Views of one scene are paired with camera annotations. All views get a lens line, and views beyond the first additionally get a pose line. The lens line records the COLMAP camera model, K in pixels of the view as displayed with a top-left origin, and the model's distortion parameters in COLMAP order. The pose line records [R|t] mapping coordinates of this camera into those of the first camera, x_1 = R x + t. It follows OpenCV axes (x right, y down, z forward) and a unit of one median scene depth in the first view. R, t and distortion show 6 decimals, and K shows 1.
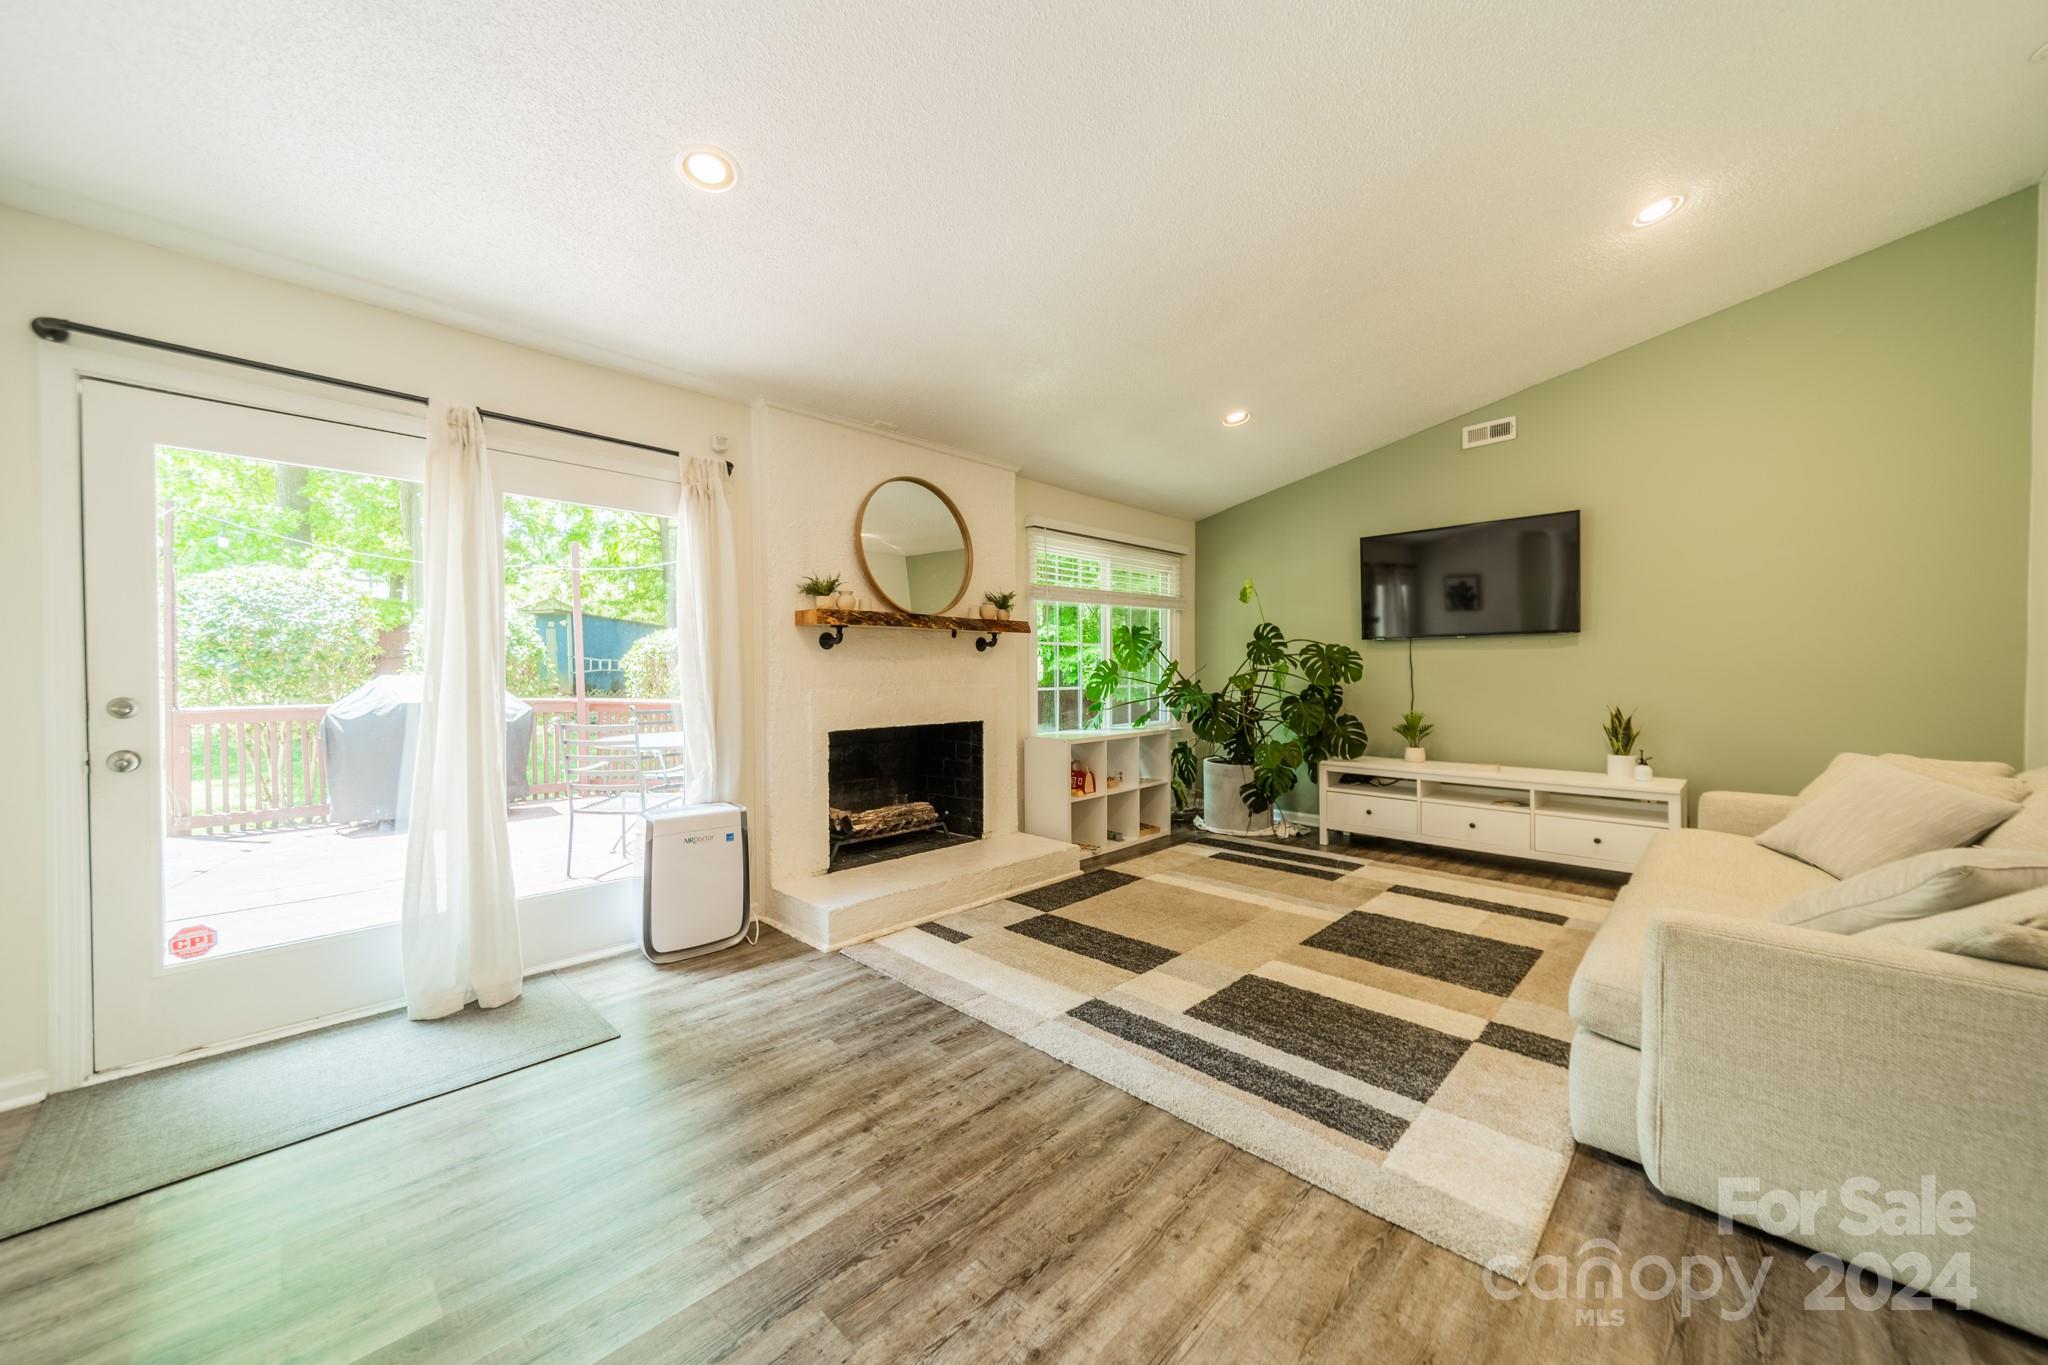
lens RADIAL K [[732.5, 0, 1035.8], [0, 732.5, 681.6], [0, 0, 1]] dist [0.007021, 0.000172]
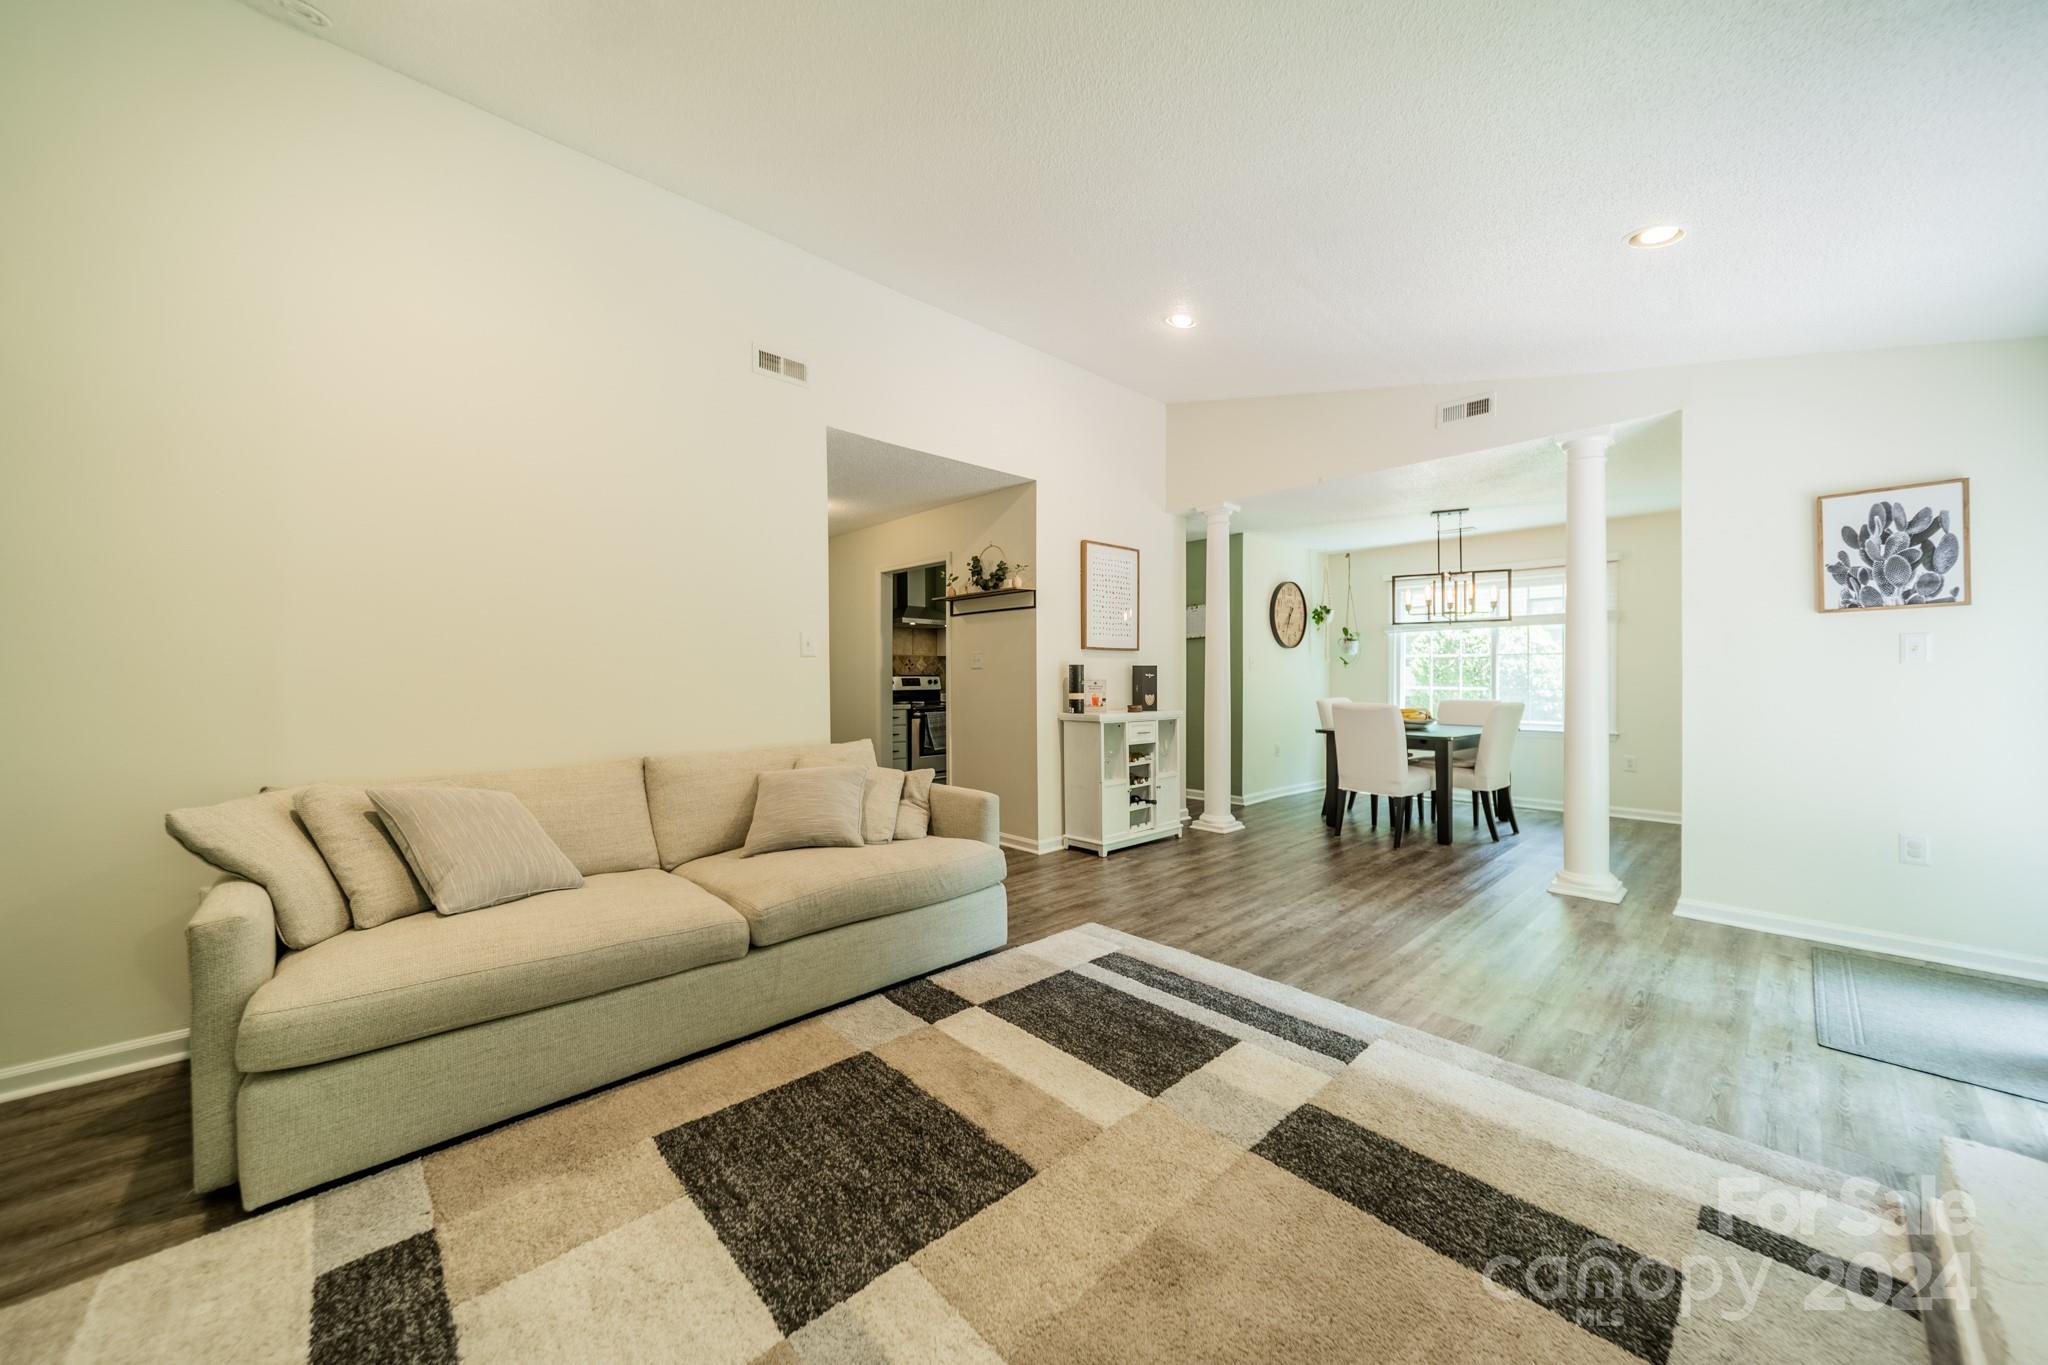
lens RADIAL K [[732.5, 0, 1035.4], [0, 732.5, 673.4], [0, 0, 1]] dist [0.007021, 0.000172]
pose [[-0.999298, 0.005228, 0.037103, 0.337844], [0.005699, 0.999904, 0.012600, -0.024510], [-0.037033, 0.012803, -0.999232, 1.545371]]
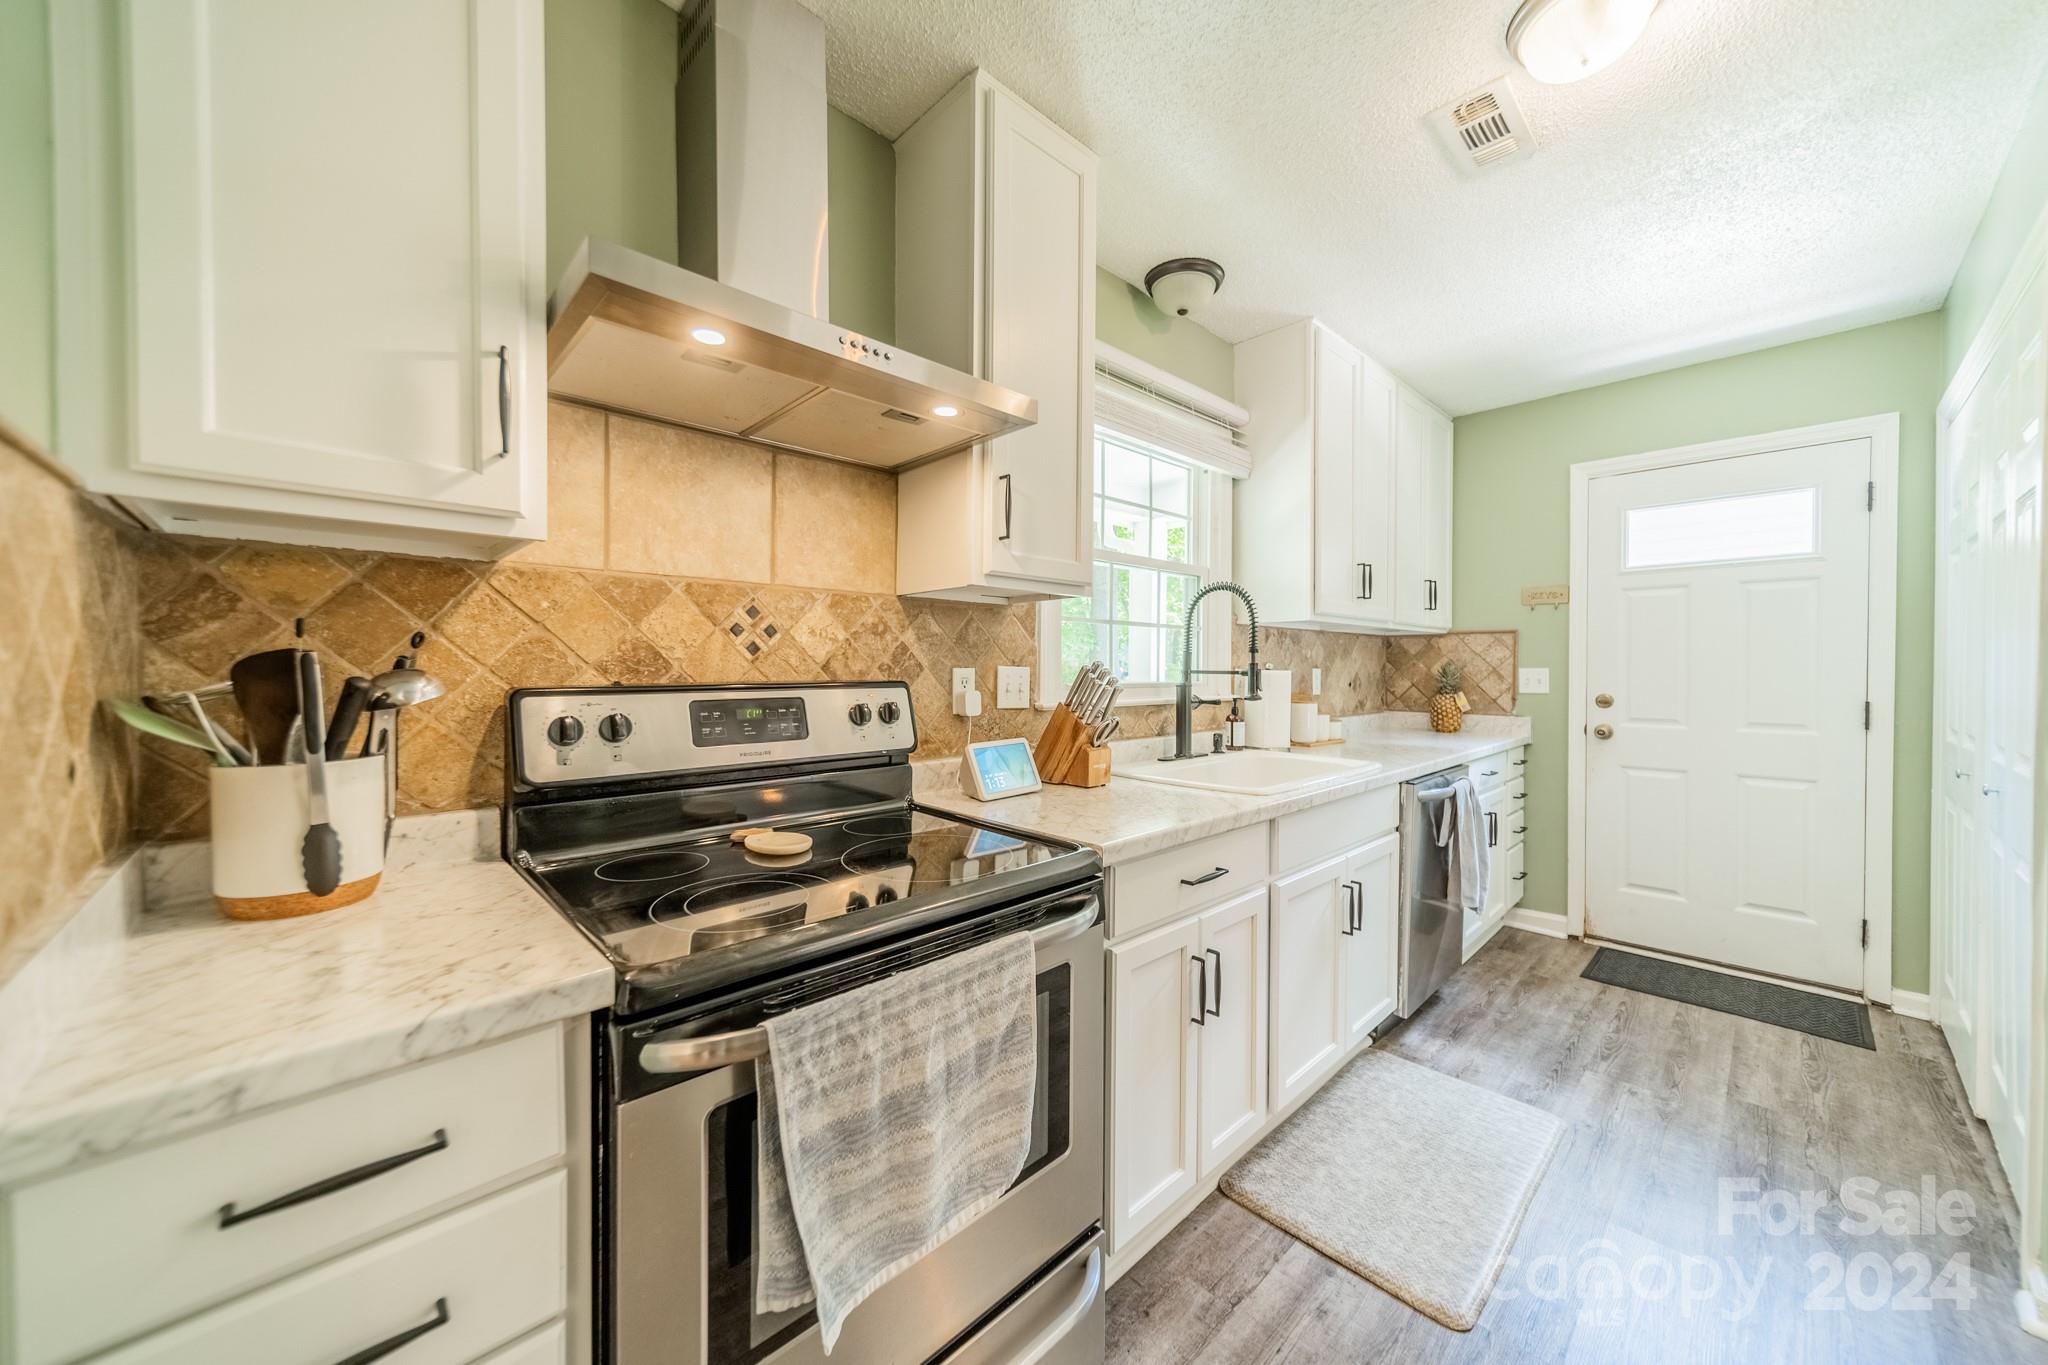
lens RADIAL K [[732.5, 0, 1033.8], [0, 732.5, 676.7], [0, 0, 1]] dist [0.007021, 0.000172]
pose [[-0.999658, 0.001934, 0.026085, 0.647759], [0.002625, 0.999646, 0.026474, -0.007050], [-0.026025, 0.026533, -0.999309, -0.387555]]
